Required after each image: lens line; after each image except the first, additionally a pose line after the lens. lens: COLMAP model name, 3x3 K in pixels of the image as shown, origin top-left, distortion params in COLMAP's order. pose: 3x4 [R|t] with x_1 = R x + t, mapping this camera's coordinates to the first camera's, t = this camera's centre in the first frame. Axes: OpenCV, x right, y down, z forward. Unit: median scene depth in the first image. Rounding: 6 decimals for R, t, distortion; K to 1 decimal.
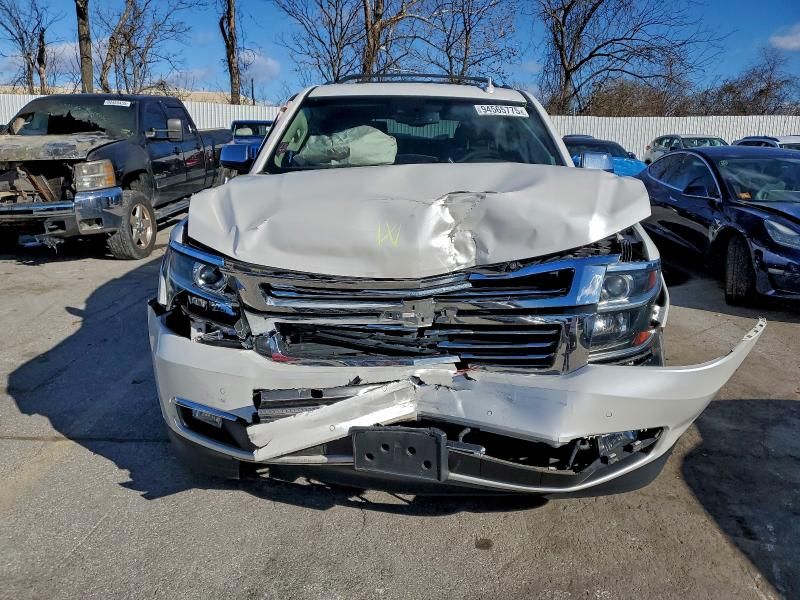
lens RADIAL K [[654.4, 0, 397.3], [0, 654.4, 303.0], [0, 0, 1]] dist [0.023937, 0.007616]
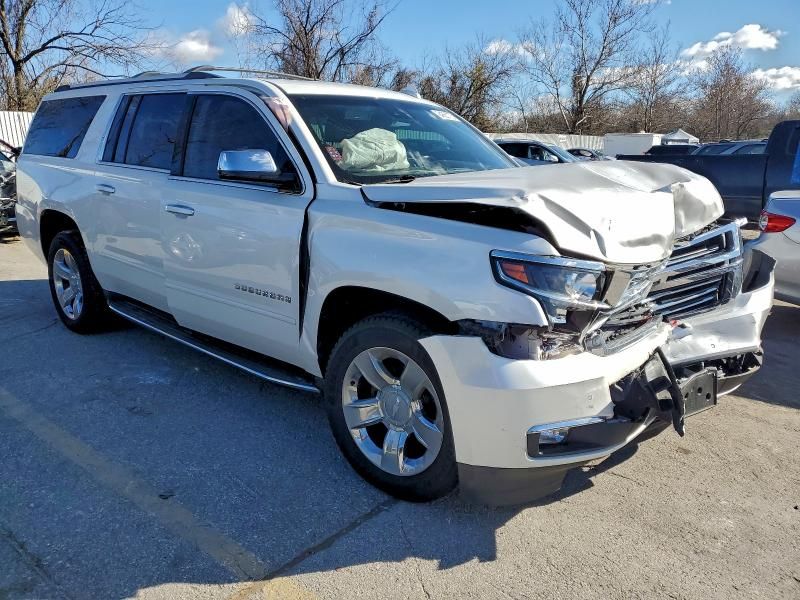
lens RADIAL K [[654.4, 0, 397.5], [0, 654.4, 296.9], [0, 0, 1]] dist [0.023937, 0.007616]
pose [[0.622200, -0.186559, 0.760305, -0.300512], [0.193022, 0.977766, 0.081958, -0.038710], [-0.758690, 0.095761, 0.644375, 0.144473]]
